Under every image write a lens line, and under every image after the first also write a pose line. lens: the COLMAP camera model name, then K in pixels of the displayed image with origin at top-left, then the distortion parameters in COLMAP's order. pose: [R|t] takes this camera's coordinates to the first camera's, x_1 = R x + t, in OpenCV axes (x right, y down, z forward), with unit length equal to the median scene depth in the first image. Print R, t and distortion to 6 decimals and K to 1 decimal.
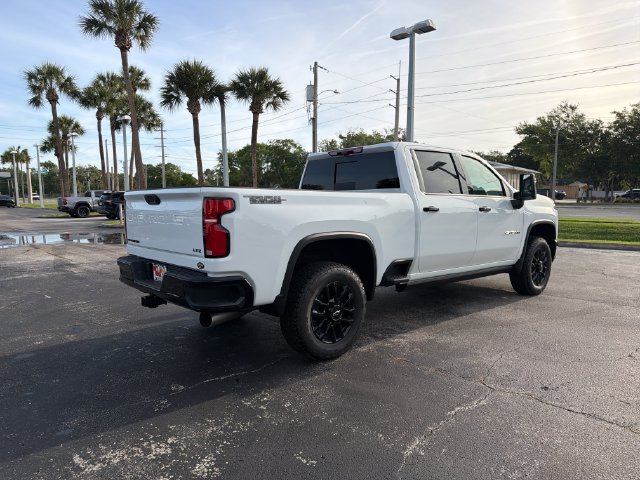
lens RADIAL K [[452.4, 0, 314.3], [0, 452.4, 243.0], [0, 0, 1]] dist [0.071920, -0.085327]
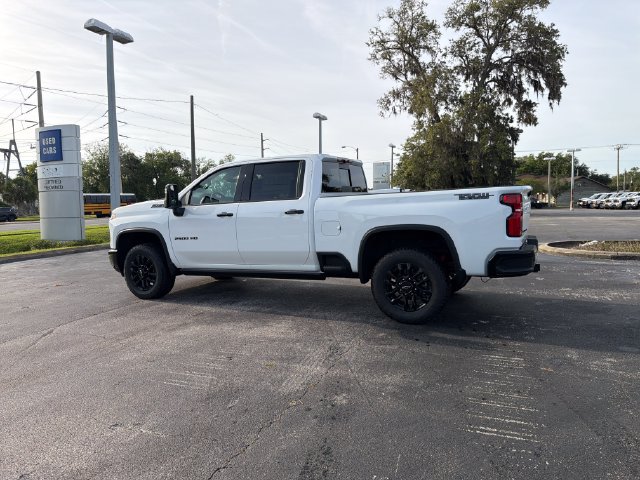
lens RADIAL K [[450.6, 0, 316.4], [0, 450.6, 239.0], [0, 0, 1]] dist [0.053268, -0.079648]
pose [[-0.384139, -0.060313, 0.921303, -0.246907], [0.120323, 0.986084, 0.114723, -0.034841], [-0.915401, 0.154923, -0.371536, 0.381261]]
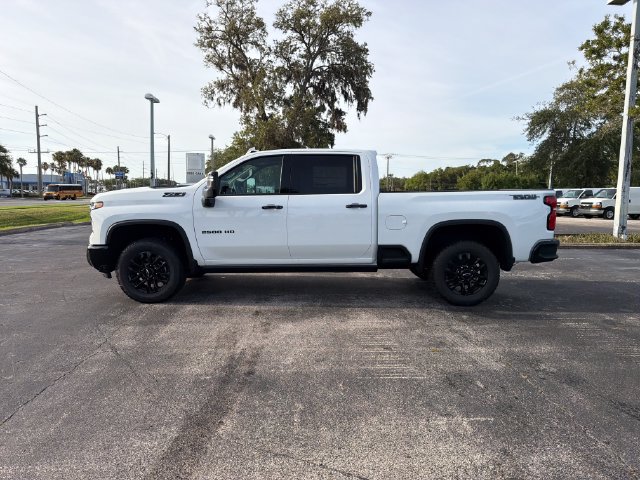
lens RADIAL K [[450.2, 0, 316.1], [0, 450.2, 244.6], [0, 0, 1]] dist [0.062573, -0.077470]
pose [[-0.750124, -0.076680, 0.656837, -0.160128], [0.059214, 0.981477, 0.182202, -0.049383], [-0.658641, 0.175568, -0.731688, 0.507804]]
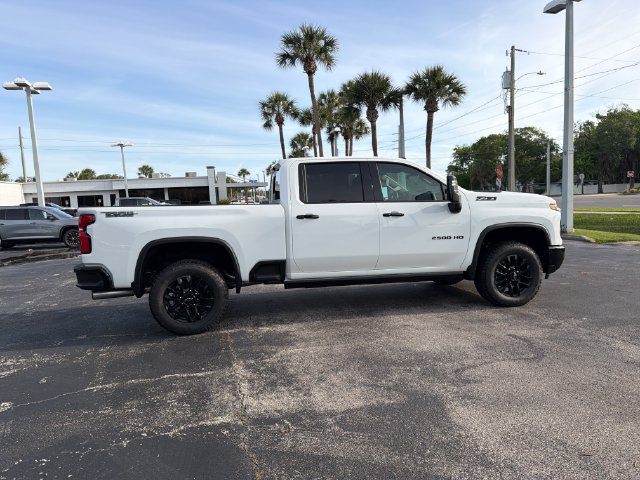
lens RADIAL K [[450.2, 0, 316.1], [0, 450.2, 244.6], [0, 0, 1]] dist [0.062573, -0.077470]
pose [[0.862801, 0.019805, -0.505156, 0.187499], [-0.014581, 0.999792, 0.014292, -0.004762], [0.505334, -0.004965, 0.862910, 0.011934]]
